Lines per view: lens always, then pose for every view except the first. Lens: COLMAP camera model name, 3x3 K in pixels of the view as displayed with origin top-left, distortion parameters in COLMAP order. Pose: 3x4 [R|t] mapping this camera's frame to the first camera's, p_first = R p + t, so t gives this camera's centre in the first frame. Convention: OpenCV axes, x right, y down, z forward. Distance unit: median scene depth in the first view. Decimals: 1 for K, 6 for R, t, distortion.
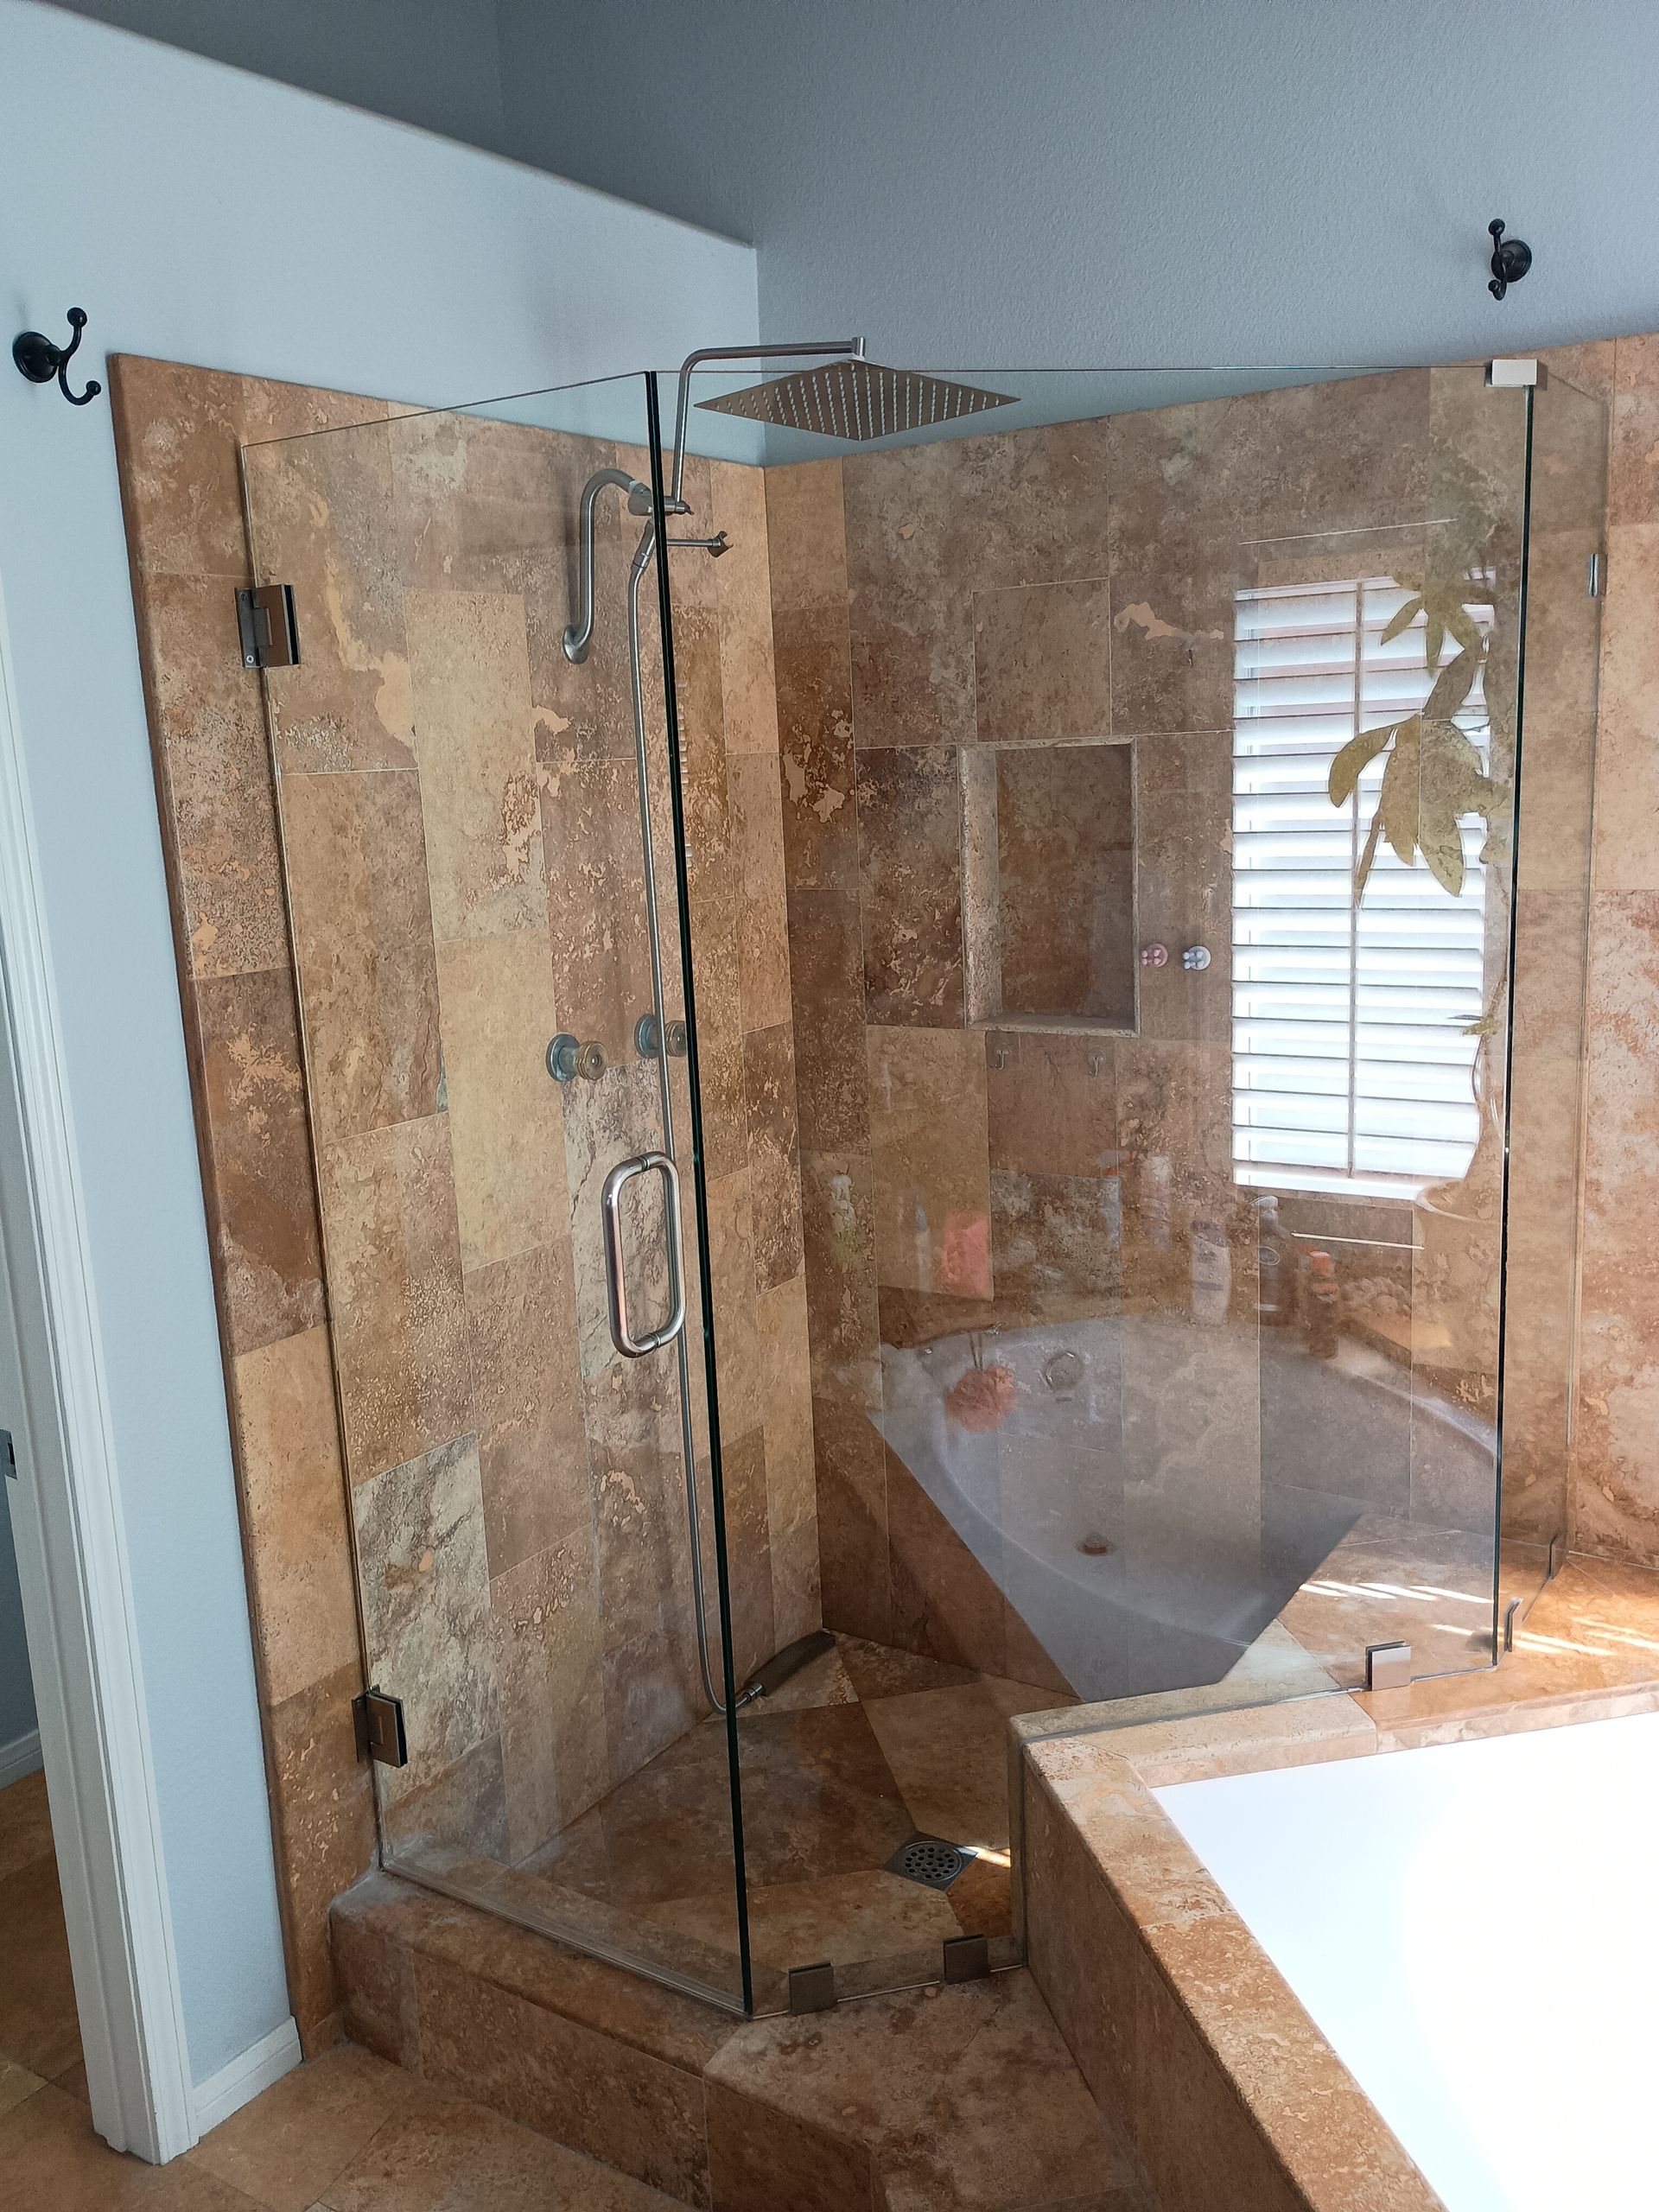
lens RADIAL K [[1878.5, 0, 824.9], [0, 1878.5, 1100.1], [0, 0, 1]] dist [0.048467, -0.057833]
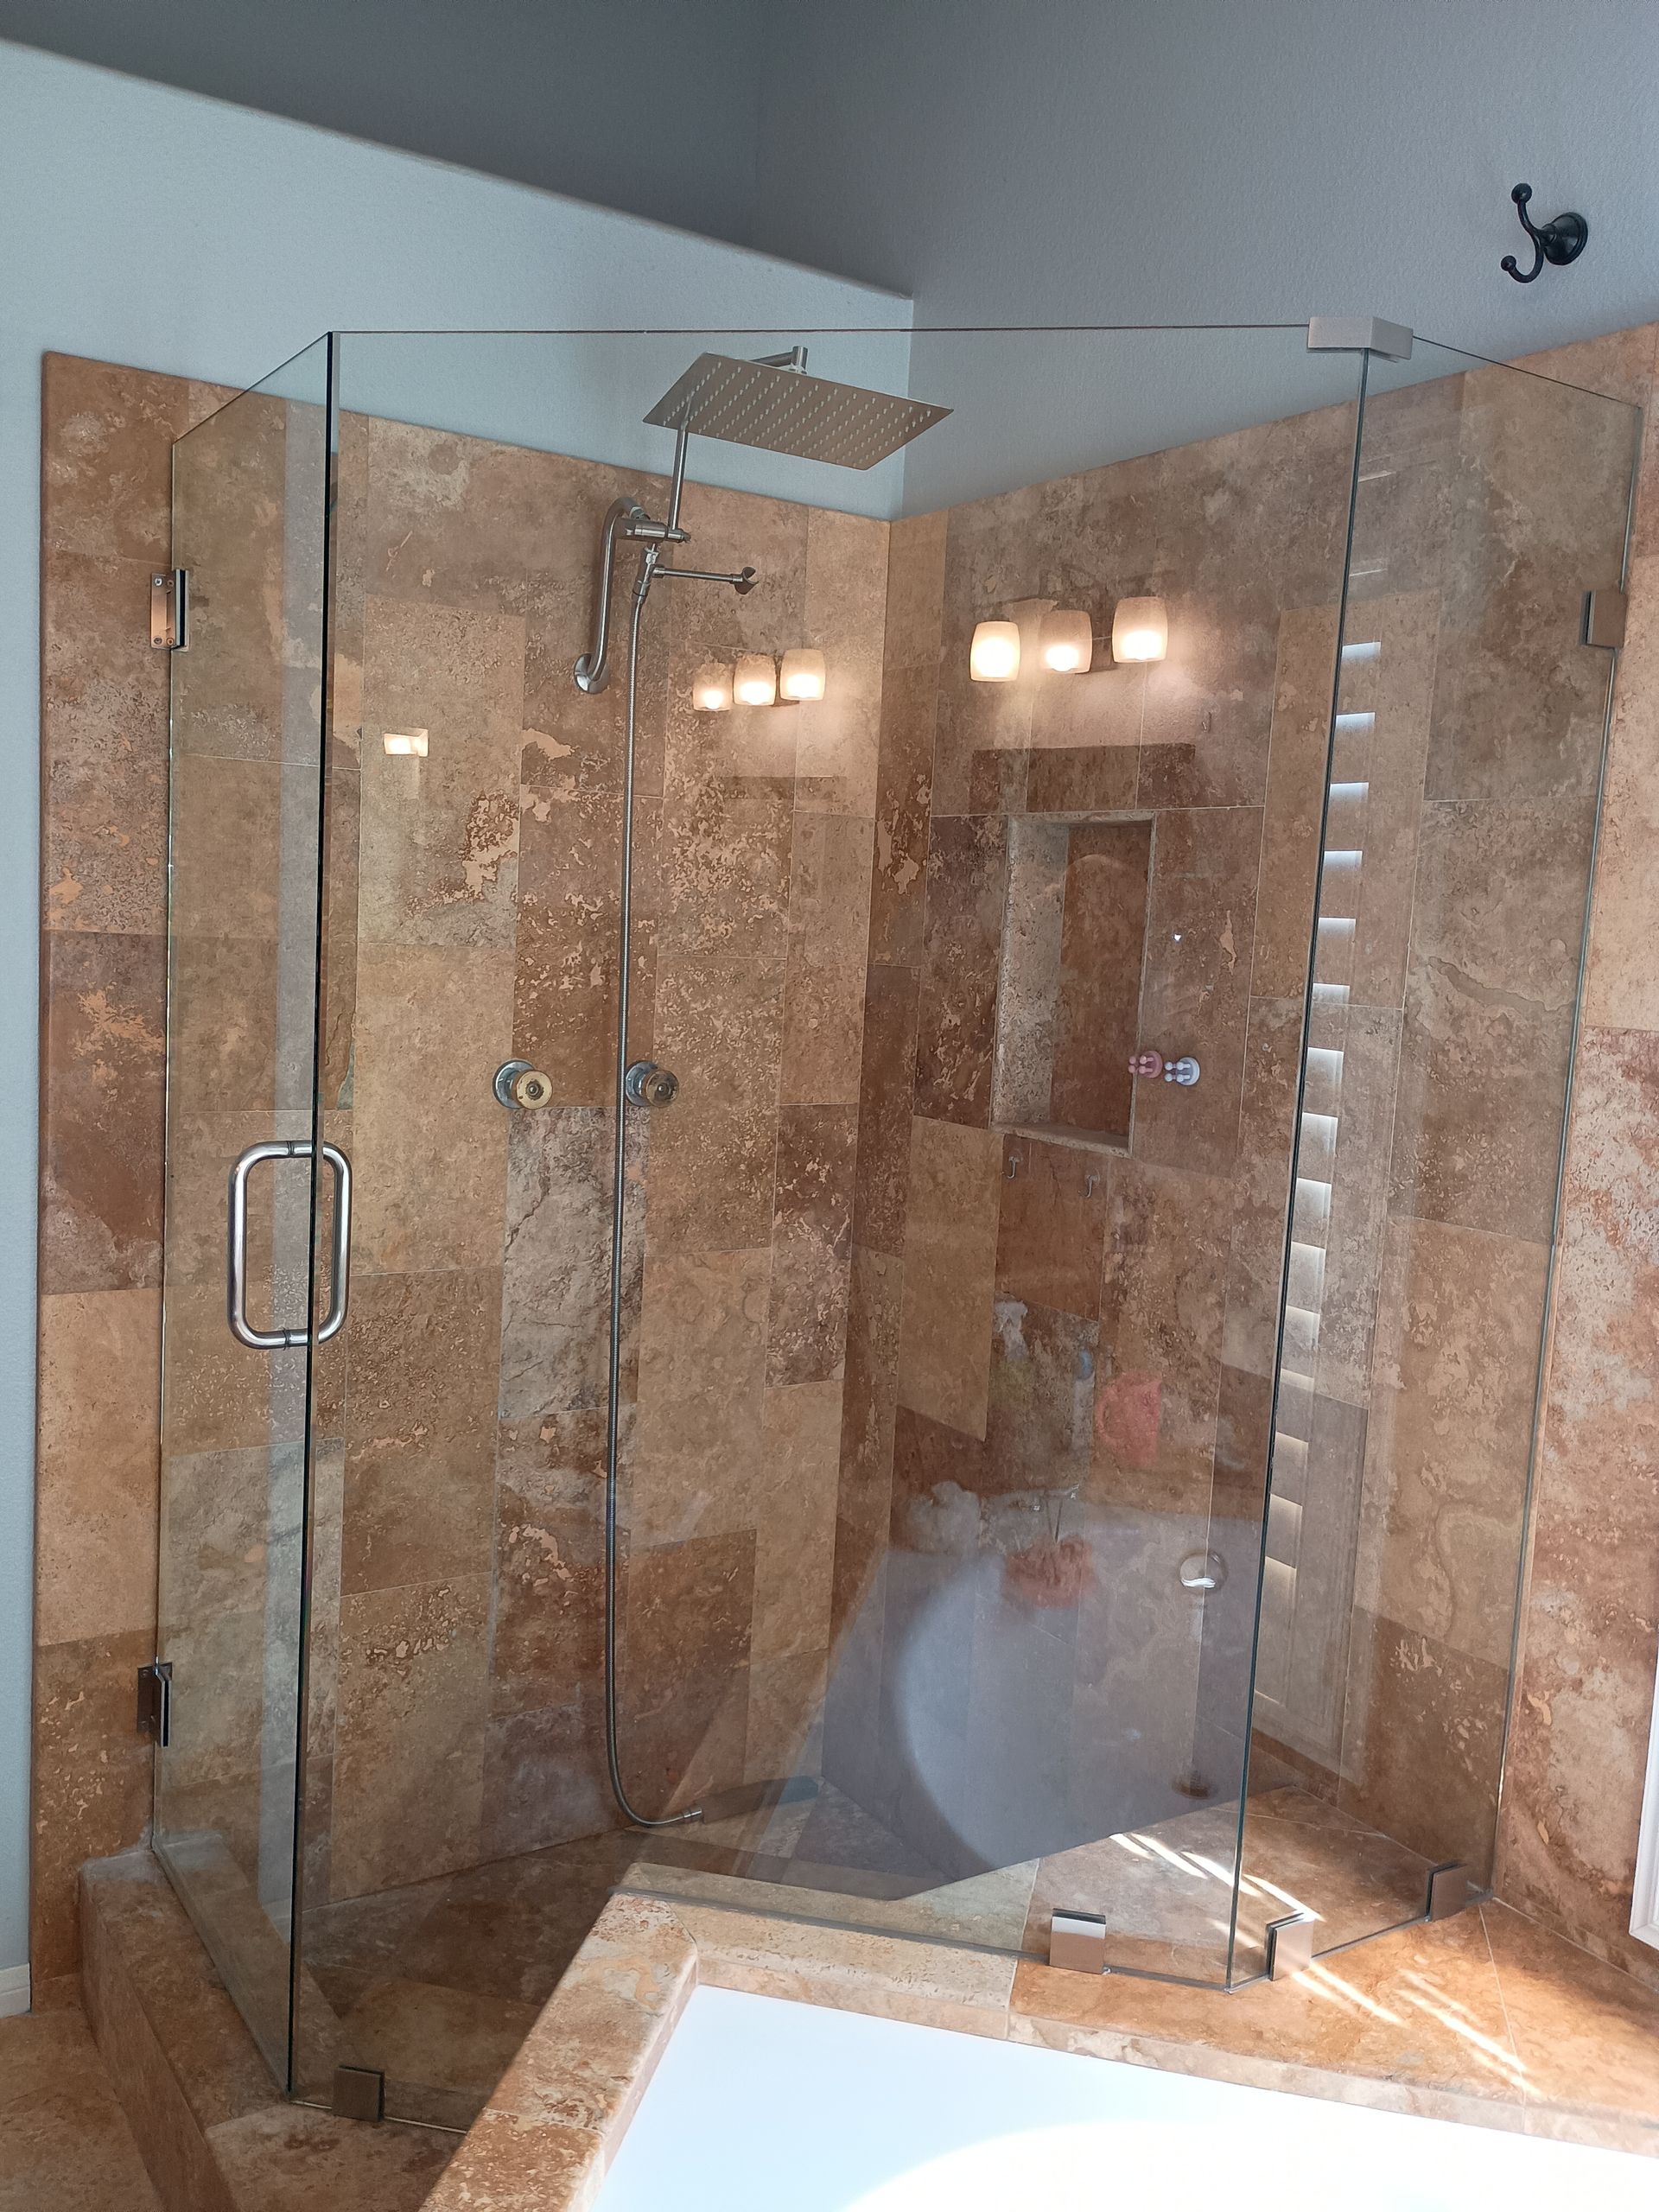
lens RADIAL K [[1878.5, 0, 830.8], [0, 1878.5, 1114.0], [0, 0, 1]] dist [0.048467, -0.057833]
pose [[0.906935, 0.136282, -0.398618, 0.427585], [-0.169542, 0.984293, -0.049223, 0.013620], [0.385649, 0.112224, 0.915795, 0.177201]]
